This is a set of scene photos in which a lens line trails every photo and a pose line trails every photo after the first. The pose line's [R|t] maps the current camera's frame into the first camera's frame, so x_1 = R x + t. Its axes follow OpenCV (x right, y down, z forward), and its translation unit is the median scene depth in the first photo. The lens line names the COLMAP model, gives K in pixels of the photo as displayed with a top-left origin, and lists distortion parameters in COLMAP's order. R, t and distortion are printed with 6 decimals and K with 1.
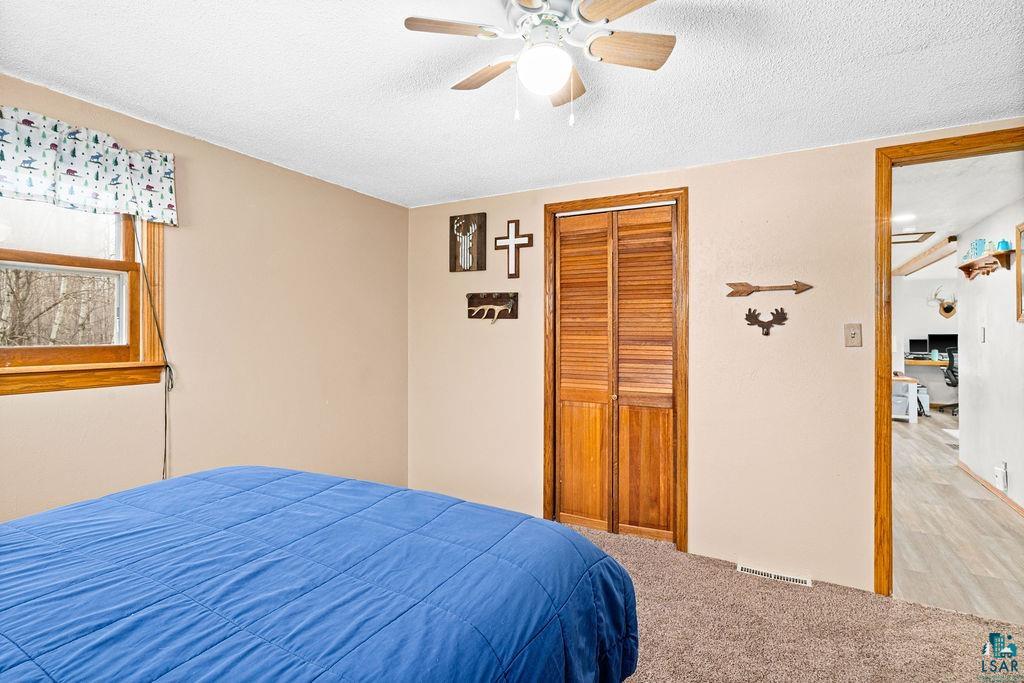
lens RADIAL K [[504.4, 0, 513.7], [0, 504.4, 337.2], [0, 0, 1]] dist [0.000246, -0.000133]
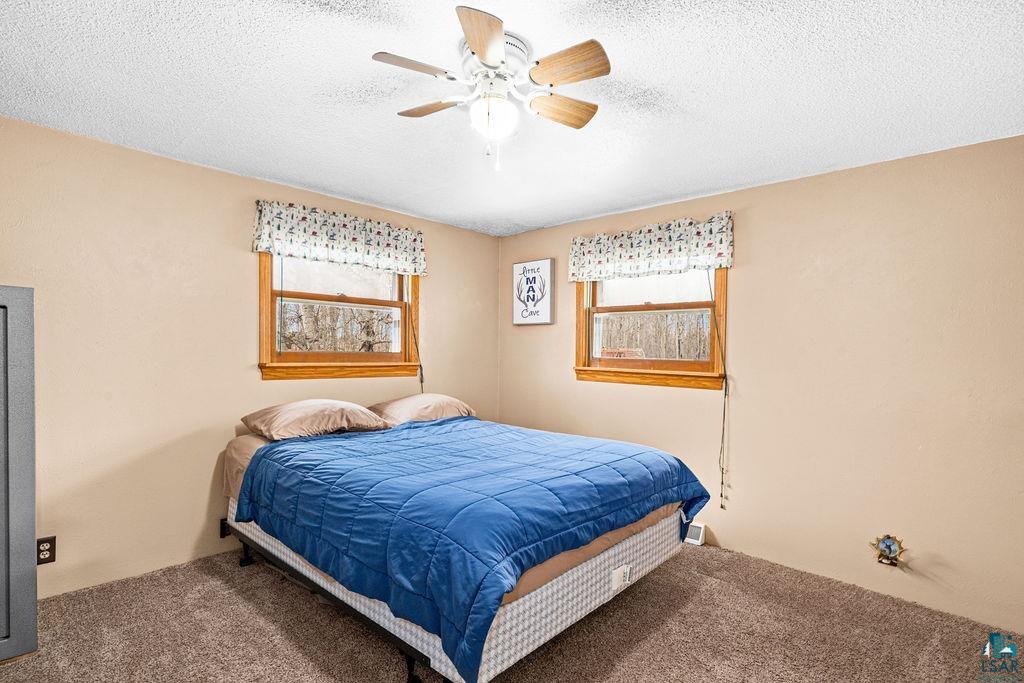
lens RADIAL K [[504.4, 0, 514.4], [0, 504.4, 348.1], [0, 0, 1]] dist [0.000246, -0.000133]
pose [[-0.252506, -0.006178, -0.967576, 0.709386], [-0.018016, 0.999836, -0.001682, -0.006138], [0.967428, 0.017007, -0.252576, 0.829658]]
